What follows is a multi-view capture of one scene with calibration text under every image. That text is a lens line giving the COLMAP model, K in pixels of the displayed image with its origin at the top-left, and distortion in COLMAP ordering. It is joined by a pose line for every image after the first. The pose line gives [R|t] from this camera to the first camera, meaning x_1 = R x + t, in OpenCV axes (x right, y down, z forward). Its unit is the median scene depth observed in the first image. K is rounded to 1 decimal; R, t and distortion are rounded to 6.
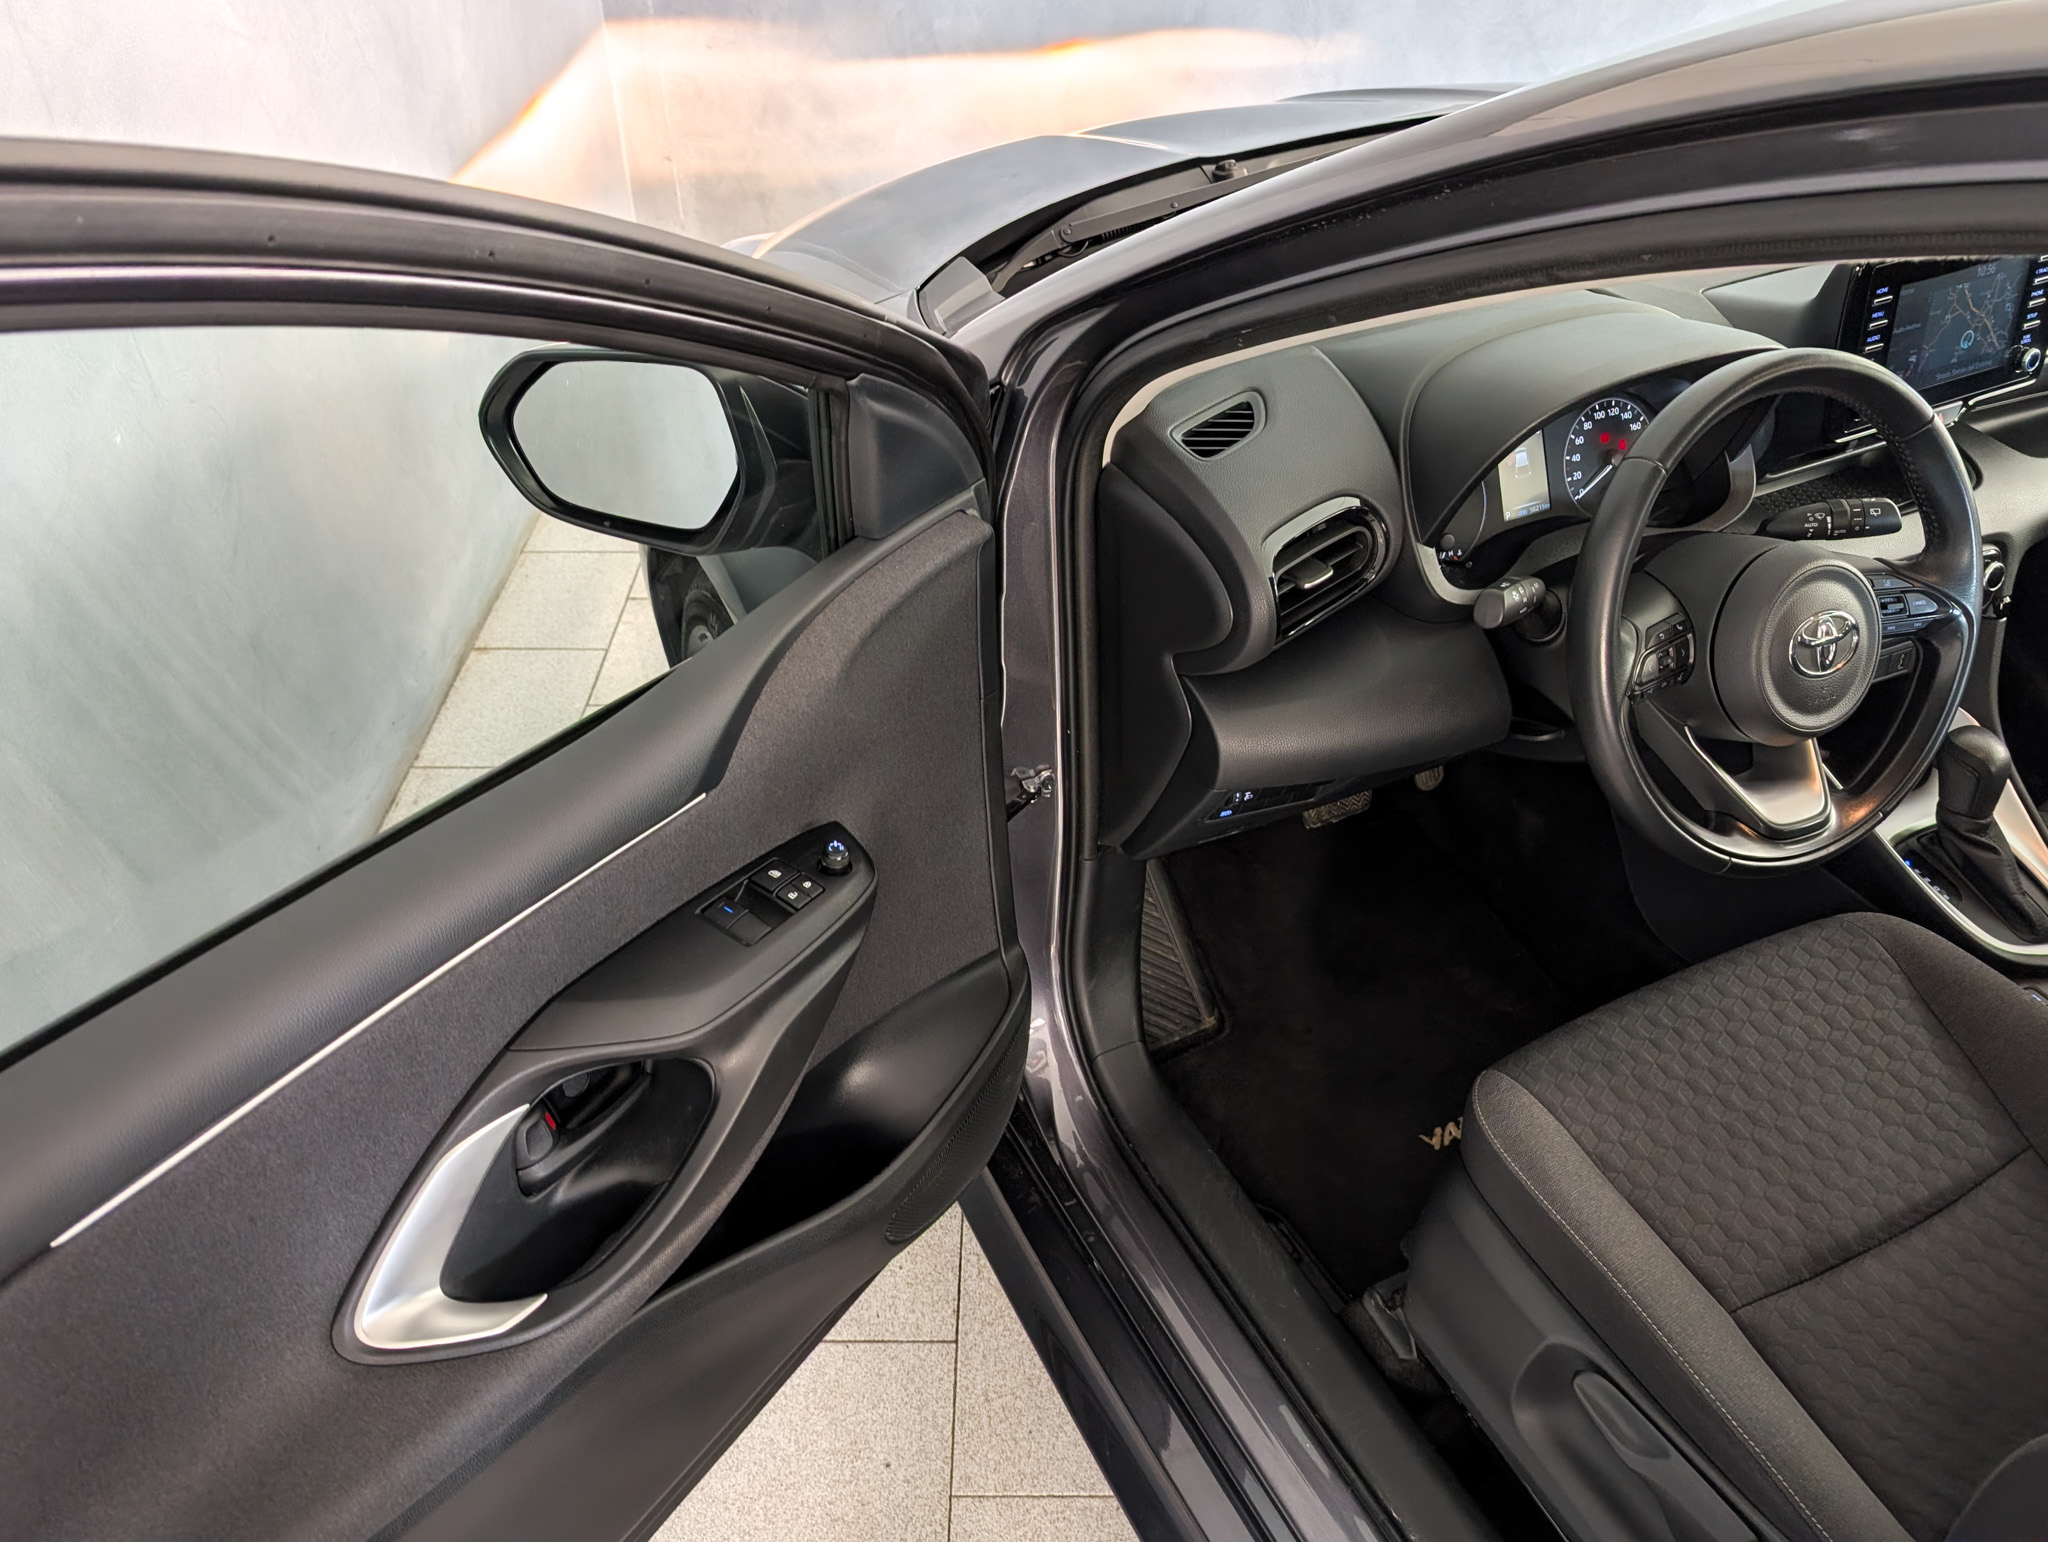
lens RADIAL K [[1552.7, 0, 976.6], [0, 1552.7, 746.1], [0, 0, 1]] dist [-0.007030, 0.011653]
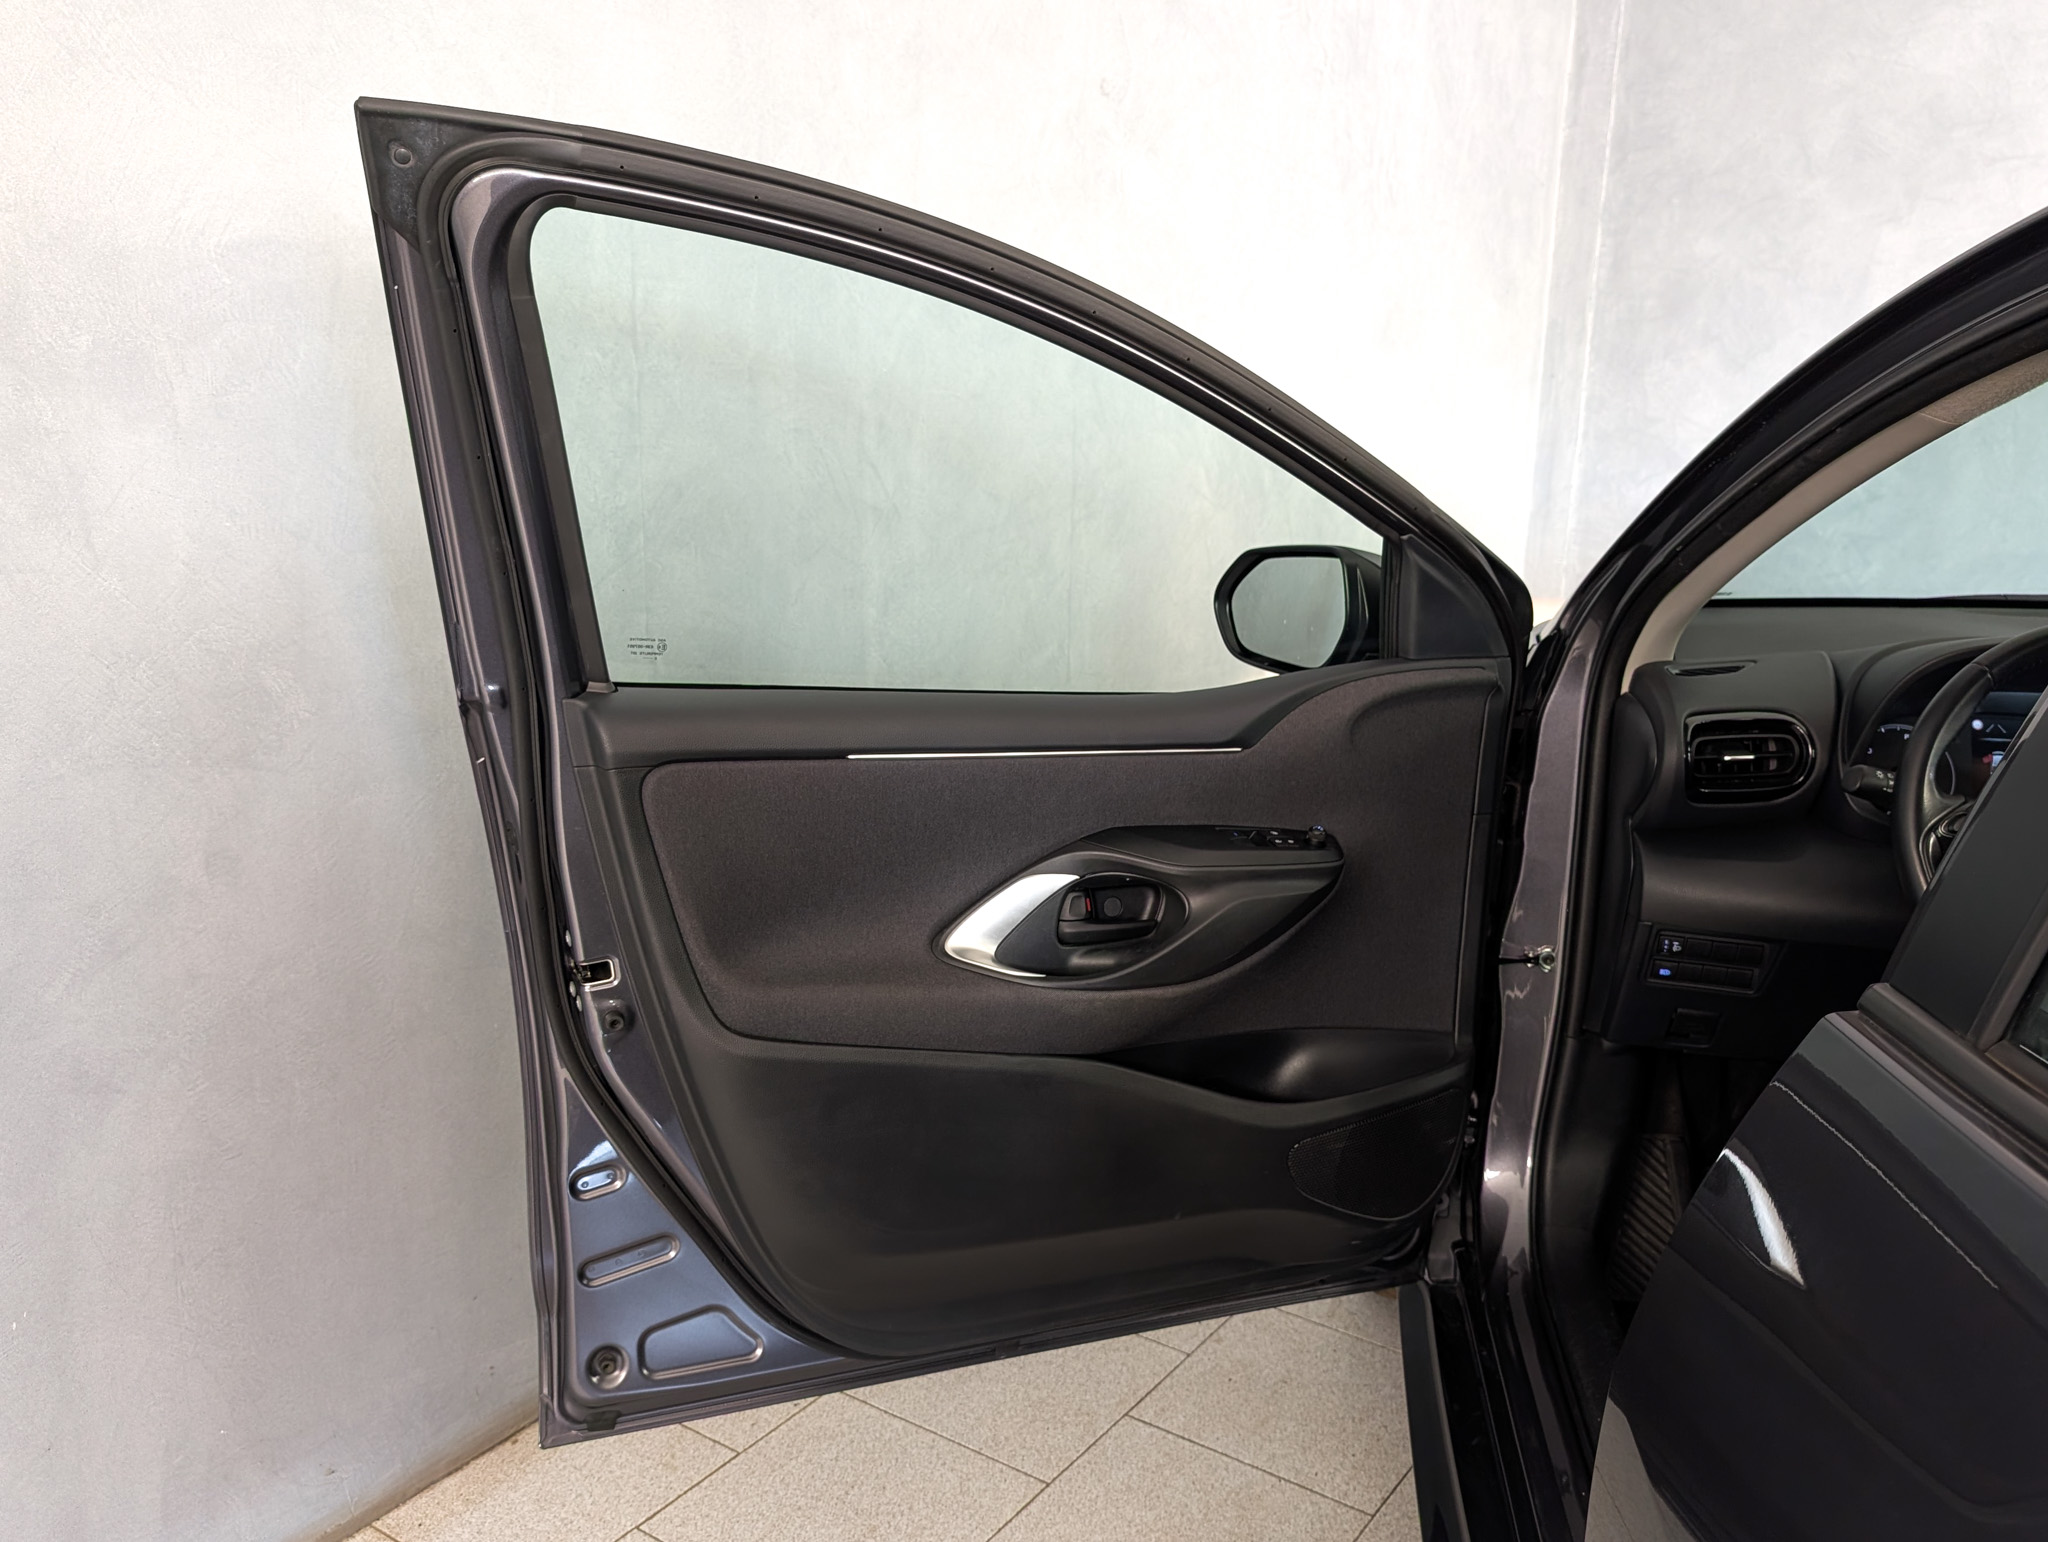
lens RADIAL K [[1730.7, 0, 1024.0], [0, 1730.7, 771.0], [0, 0, 1]] dist [0.102710, -0.146920]
pose [[0.819701, 0.163874, -0.548849, 0.626120], [-0.382924, 0.869384, -0.312315, 0.692417], [0.425980, 0.466172, 0.775387, -0.473844]]
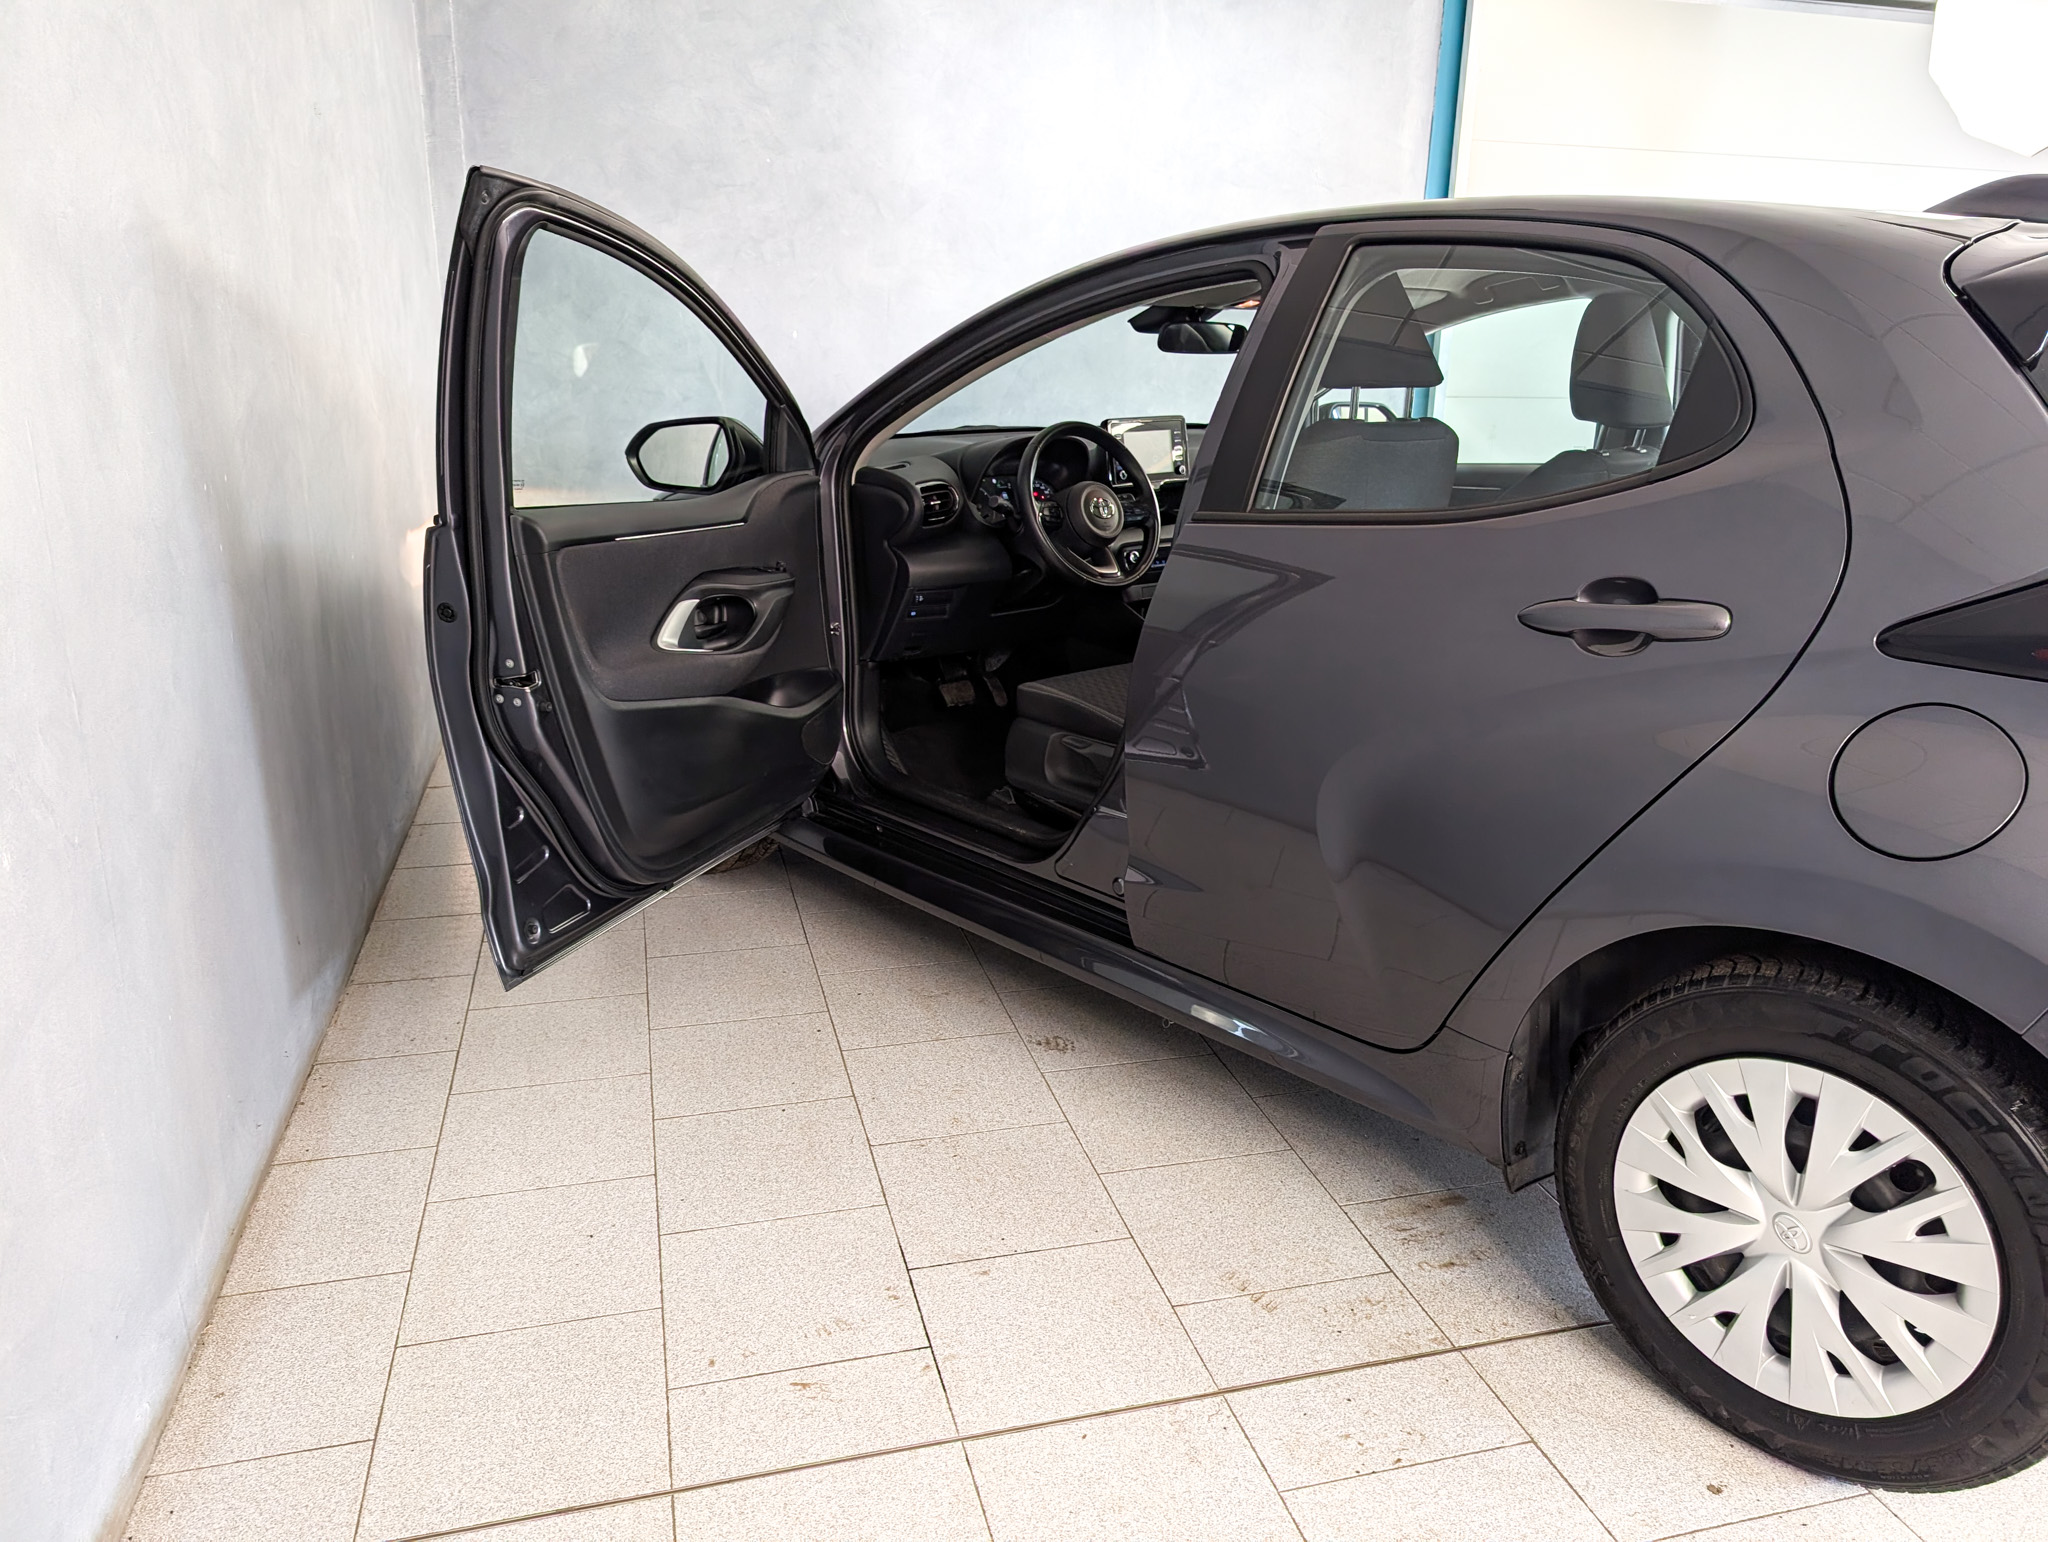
lens RADIAL K [[1730.7, 0, 1024.0], [0, 1730.7, 771.0], [0, 0, 1]] dist [0.102710, -0.146920]
pose [[0.959841, -0.039573, 0.277738, -0.601877], [0.151532, 0.906293, -0.394553, 1.851878], [-0.236098, 0.420794, 0.875894, -1.846634]]
